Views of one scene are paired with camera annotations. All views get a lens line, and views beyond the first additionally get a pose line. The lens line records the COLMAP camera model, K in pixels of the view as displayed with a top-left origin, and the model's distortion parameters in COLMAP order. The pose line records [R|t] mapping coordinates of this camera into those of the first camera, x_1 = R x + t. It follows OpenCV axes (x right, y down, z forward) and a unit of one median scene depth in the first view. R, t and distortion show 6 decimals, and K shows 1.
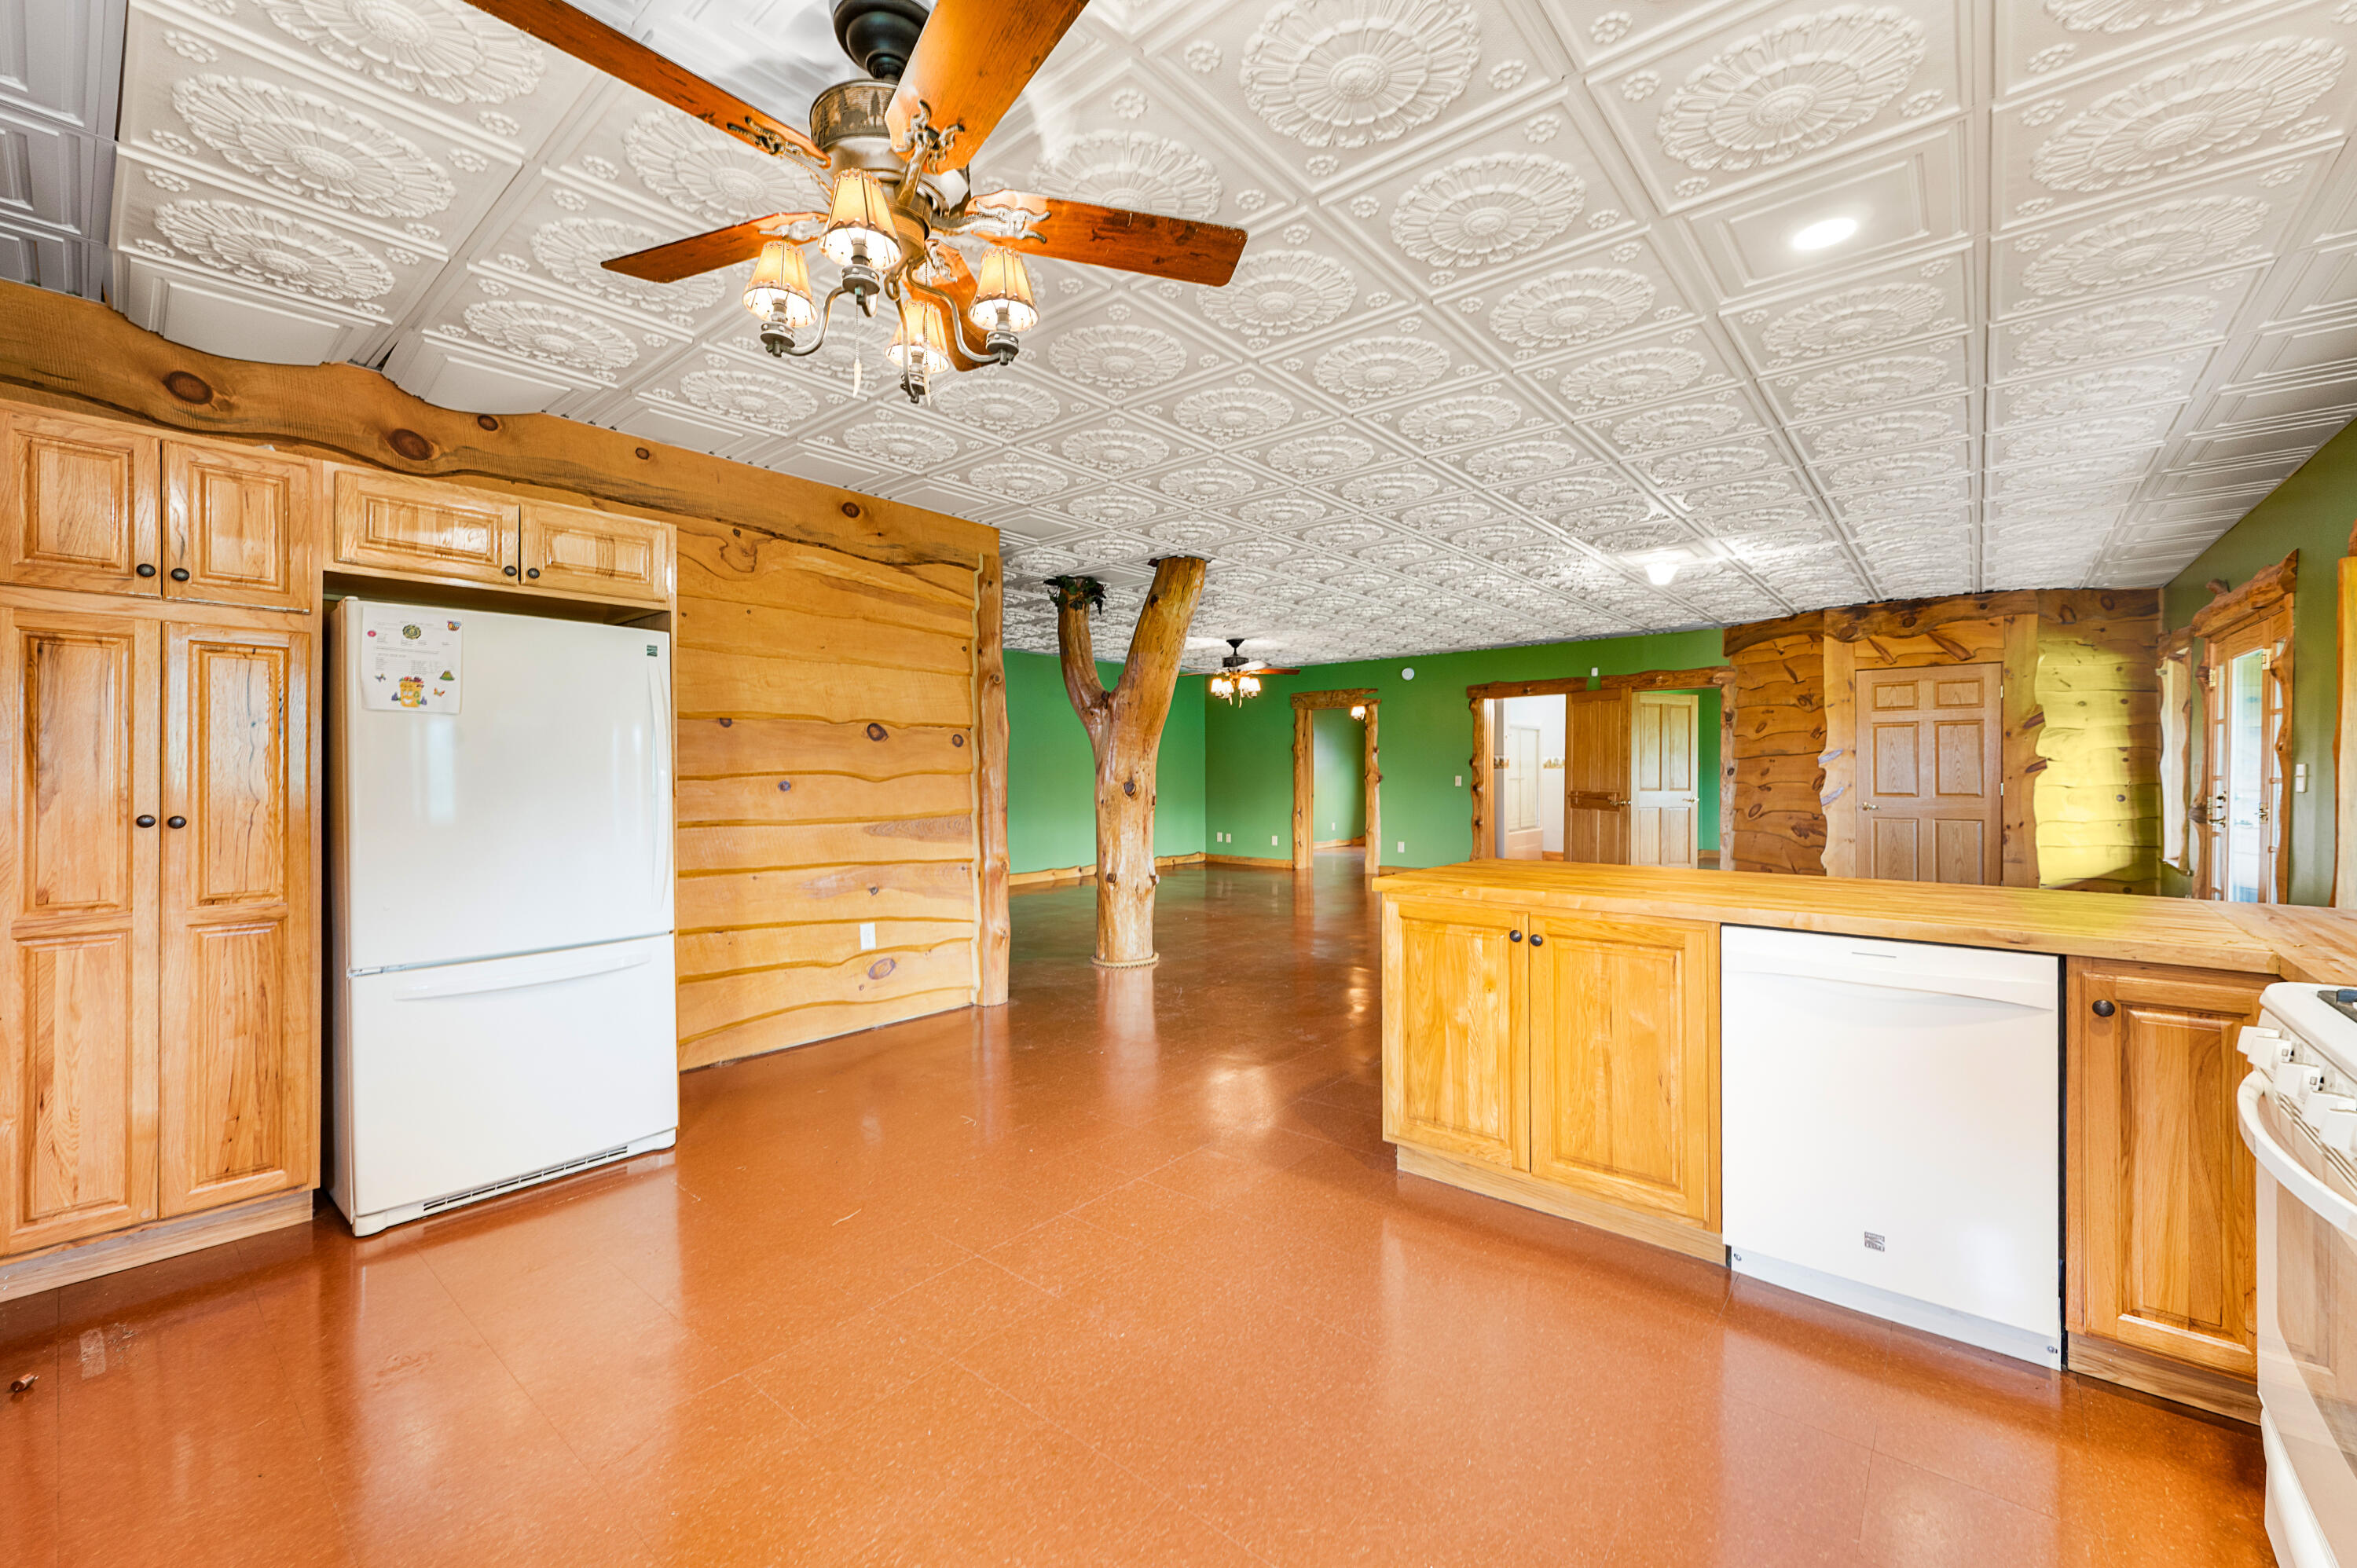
lens RADIAL K [[938.6, 0, 1181.6], [0, 938.6, 778.9], [0, 0, 1]] dist [-0.000107, -0.000117]
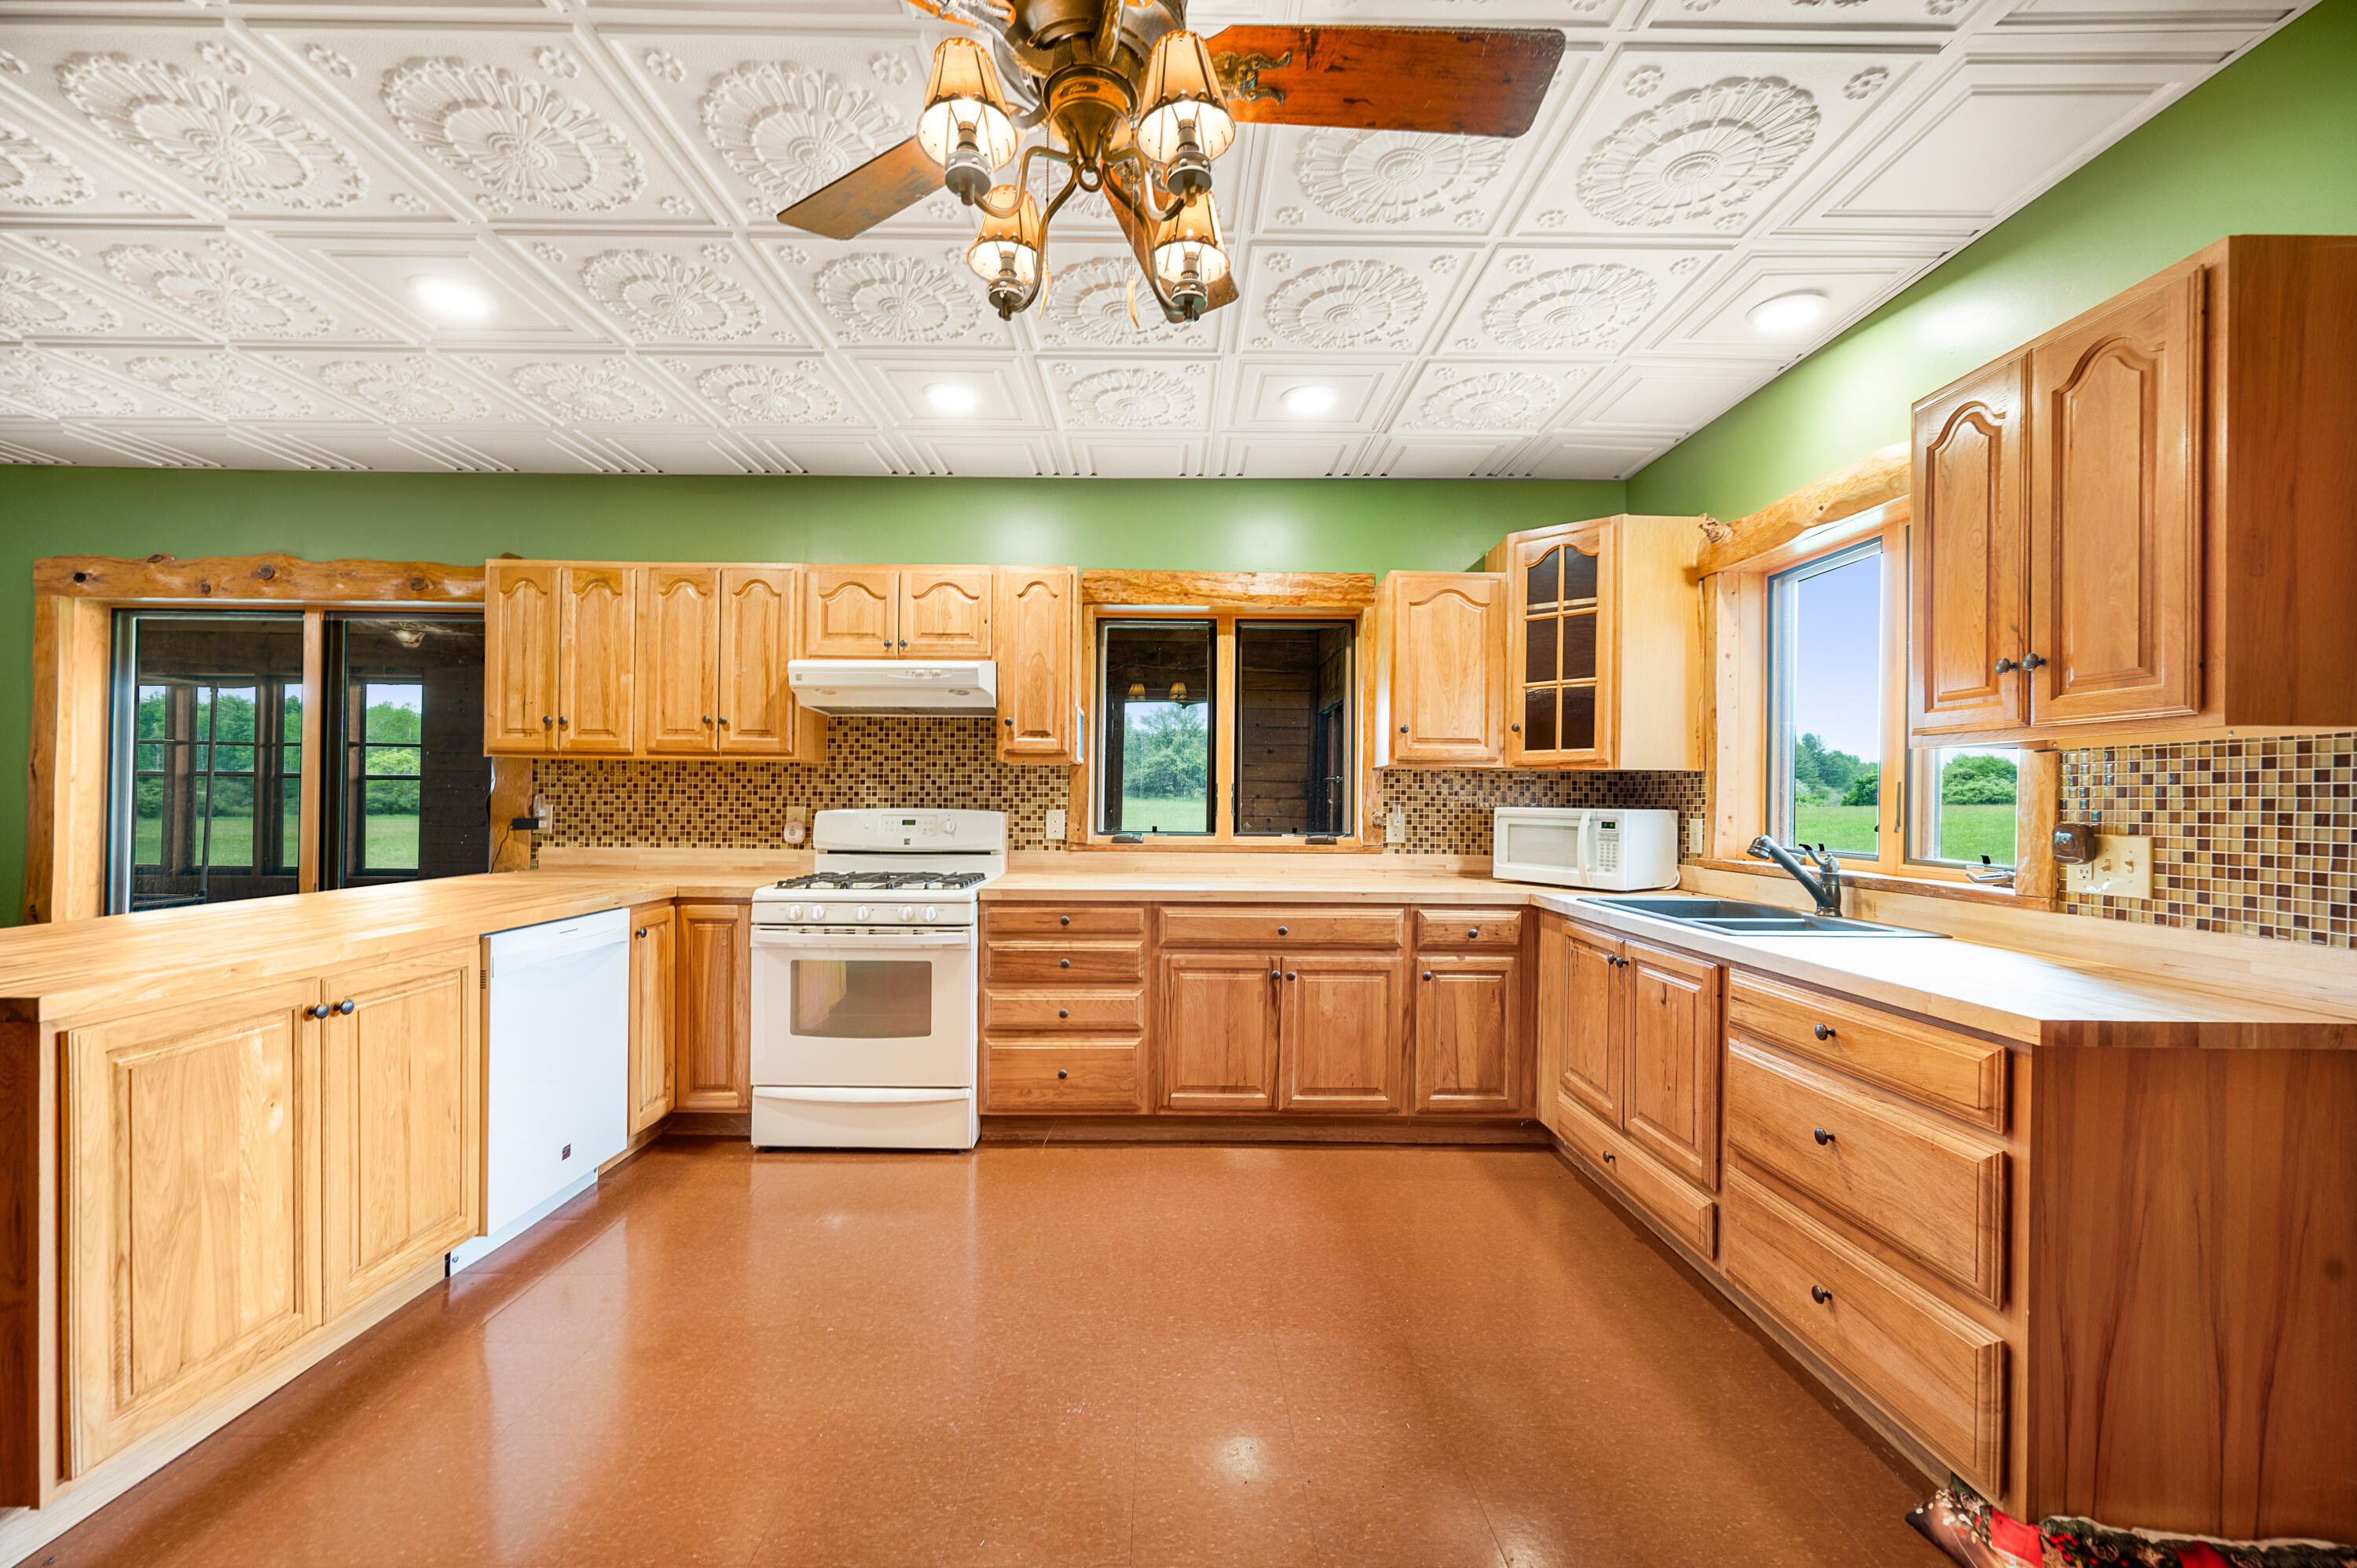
lens RADIAL K [[927.8, 0, 1167.7], [0, 927.8, 785.3], [0, 0, 1]] dist [-0.000153, -0.000093]
pose [[-0.648627, 0.005431, 0.761087, -0.205192], [-0.002457, 0.999954, -0.009230, -0.001795], [-0.761103, -0.007856, -0.648584, 0.313627]]
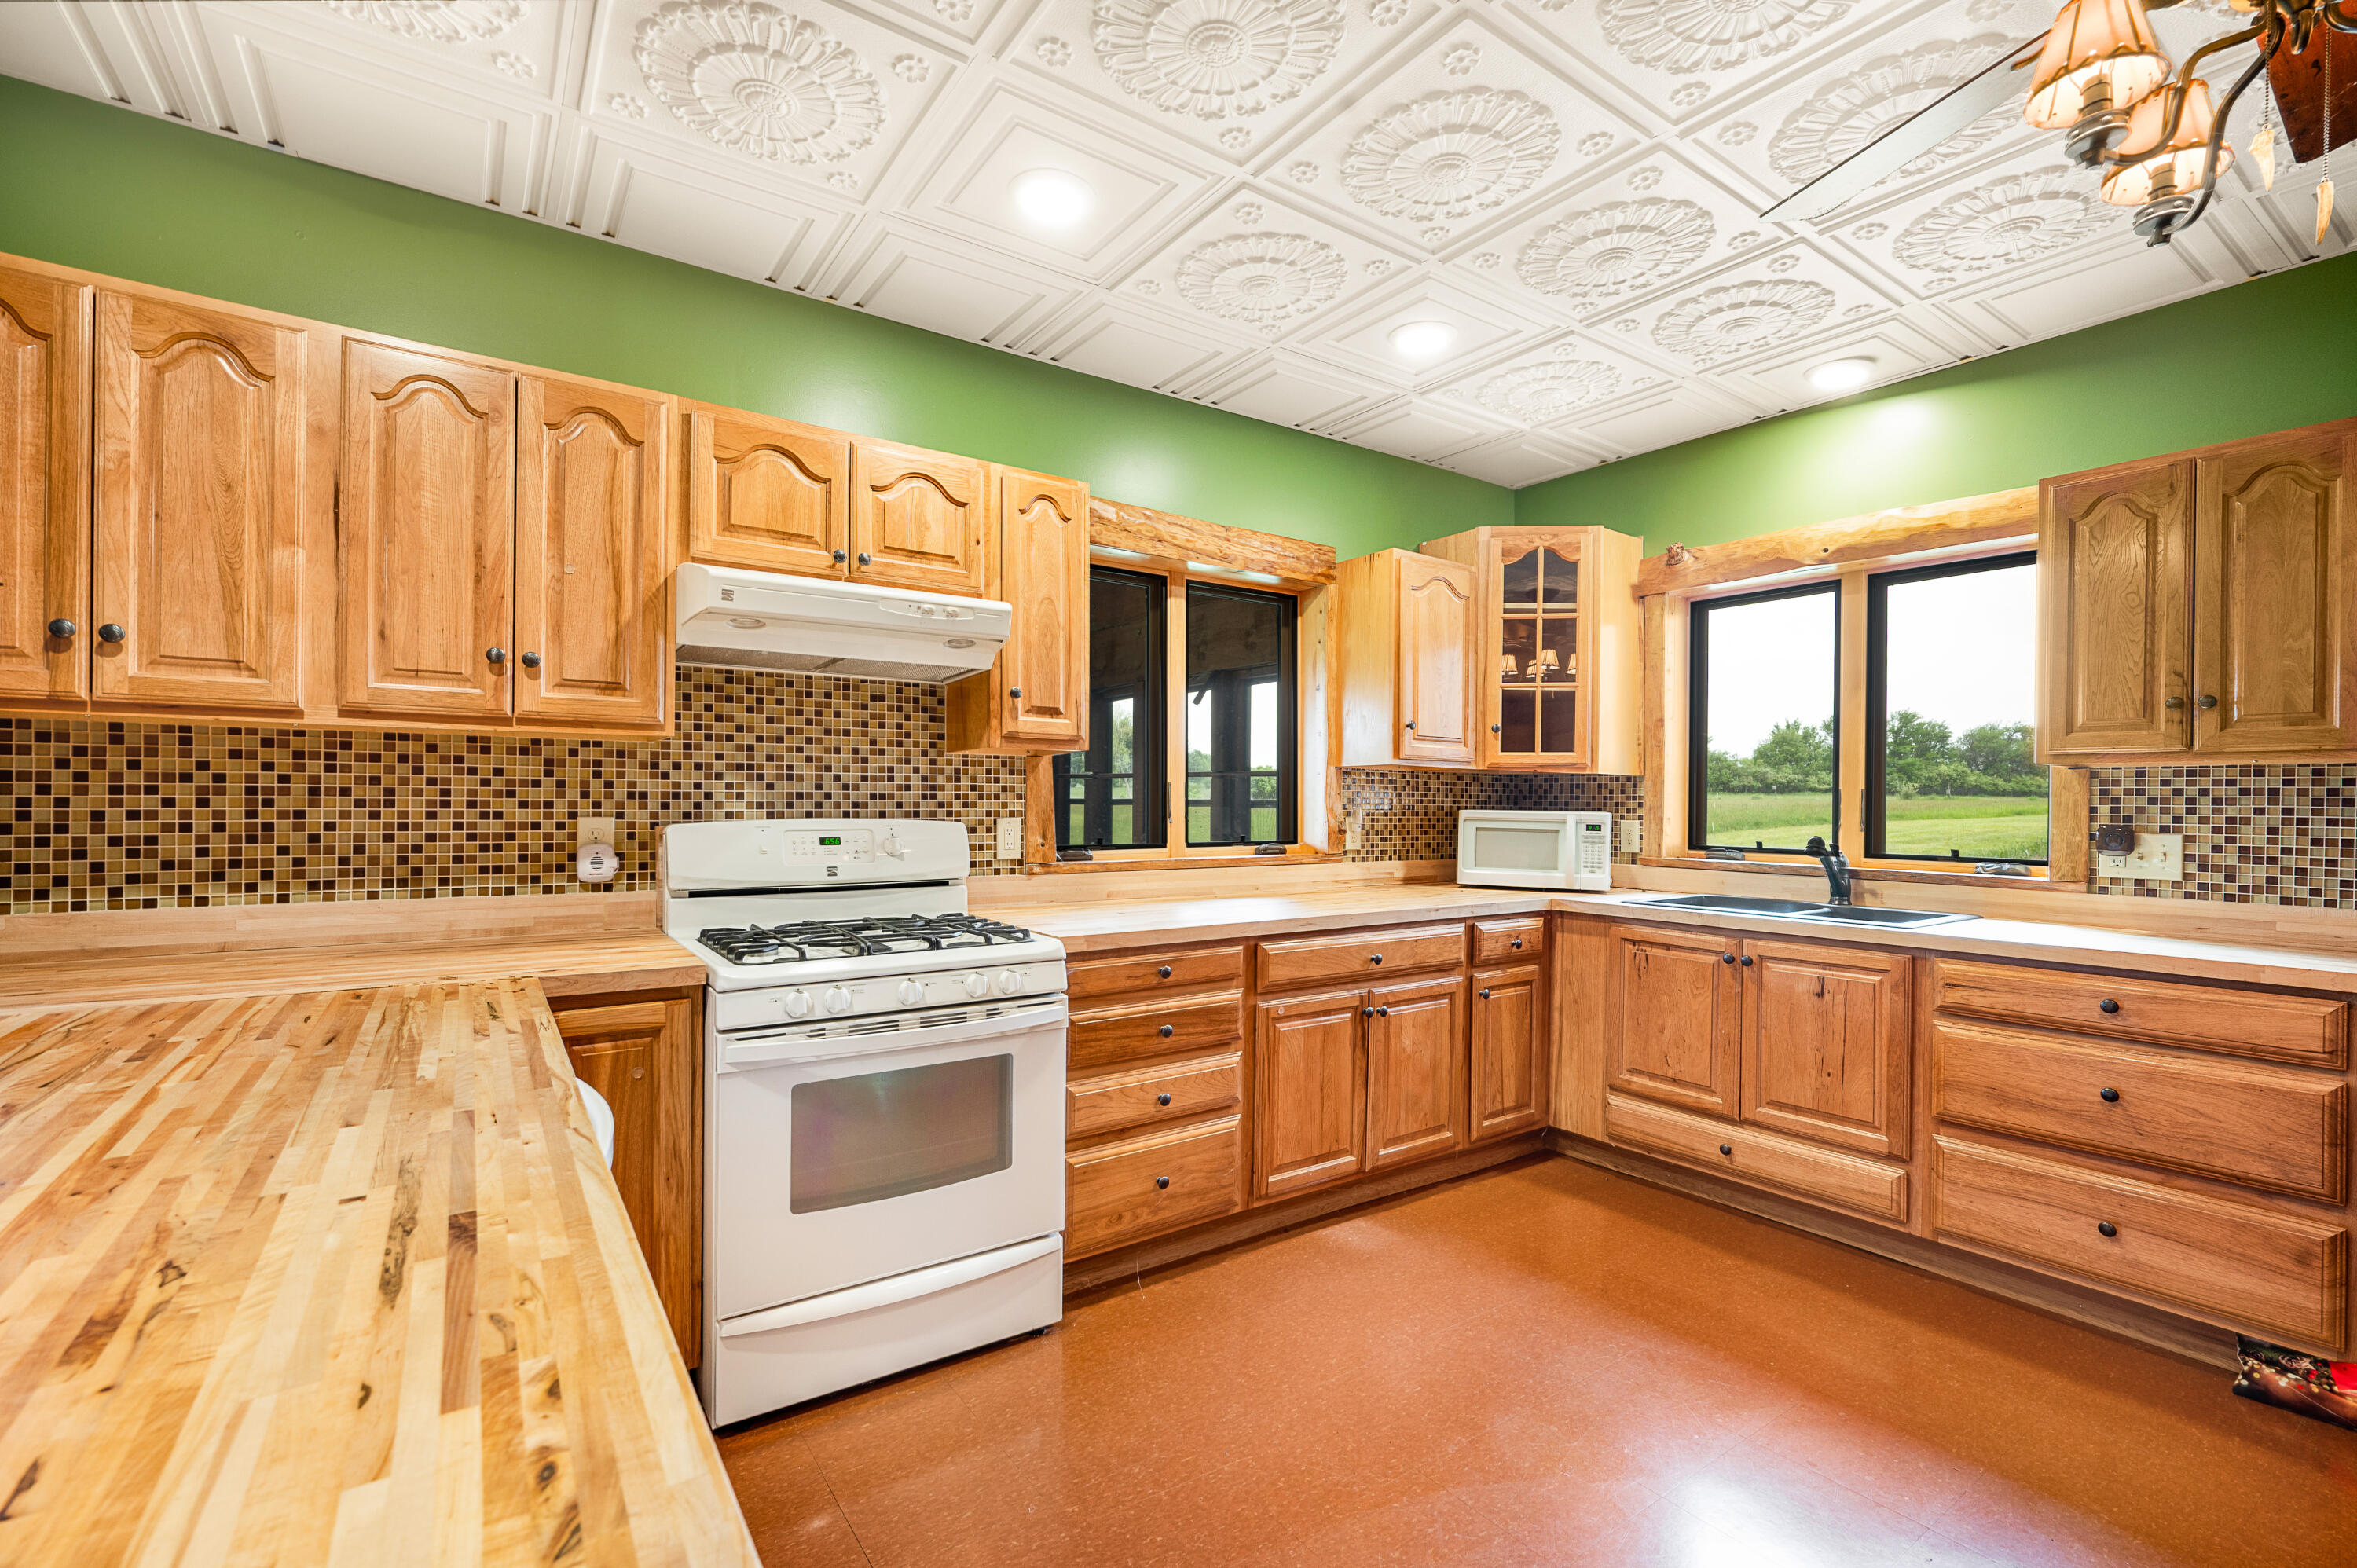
lens RADIAL K [[1027.2, 0, 1171.9], [0, 1027.2, 790.4], [0, 0, 1]] dist [0.001146, -0.000331]
pose [[-0.965053, -0.007076, 0.261959, 0.048806], [-0.007187, 0.999974, 0.000534, -0.004297], [-0.261956, -0.001367, -0.965079, 0.400538]]
